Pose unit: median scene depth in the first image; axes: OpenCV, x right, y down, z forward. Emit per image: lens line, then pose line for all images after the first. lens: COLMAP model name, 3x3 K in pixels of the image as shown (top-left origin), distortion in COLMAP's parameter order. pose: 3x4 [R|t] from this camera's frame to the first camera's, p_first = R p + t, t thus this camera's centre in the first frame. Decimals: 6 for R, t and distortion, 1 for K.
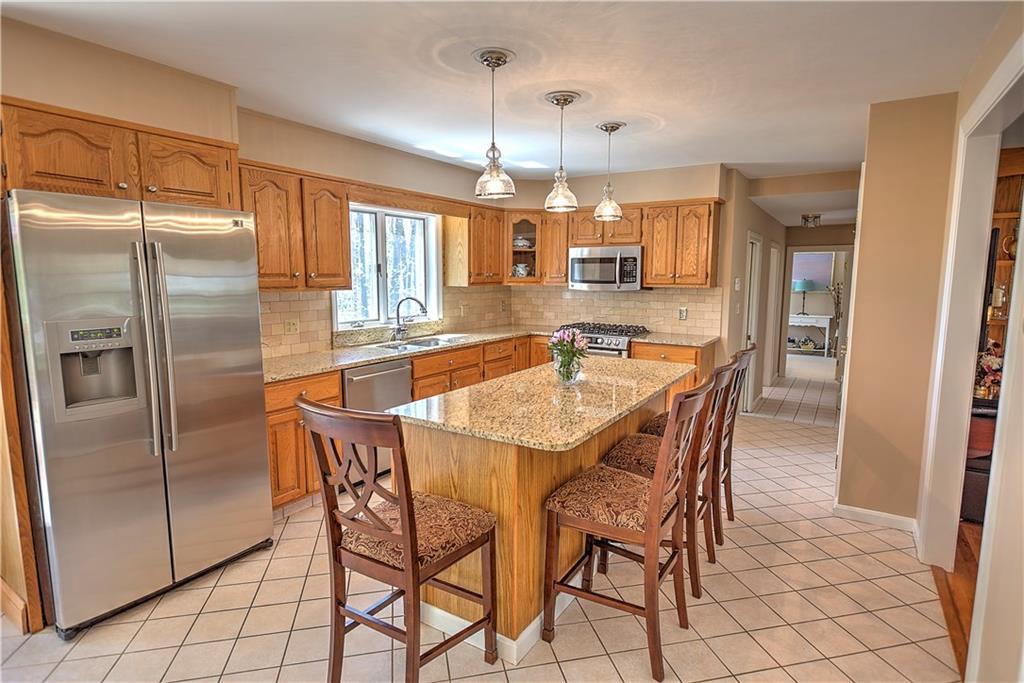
lens RADIAL K [[534.1, 0, 517.7], [0, 534.1, 342.0], [0, 0, 1]] dist [-0.006624, -0.000459]
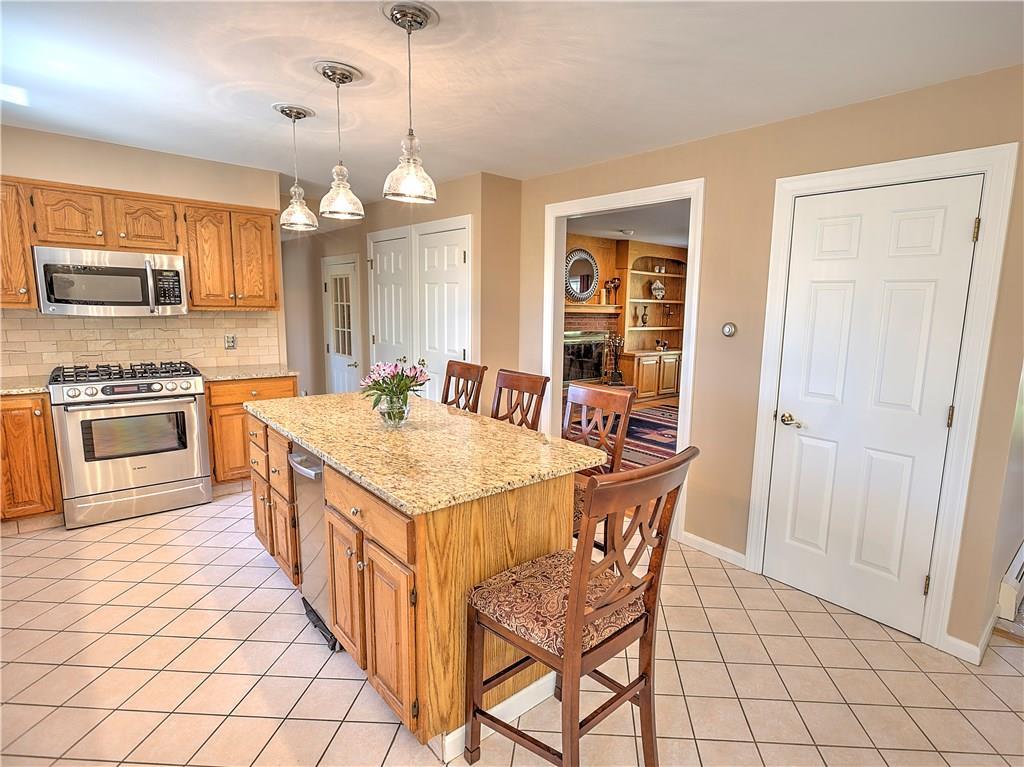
lens RADIAL K [[528.4, 0, 557.0], [0, 528.4, 384.7], [0, 0, 1]] dist [0.007211, 0.000974]
pose [[0.266288, -0.143603, 0.953136, -0.375108], [0.097822, 0.987761, 0.121490, -0.038786], [-0.958917, 0.060886, 0.277076, 0.291696]]
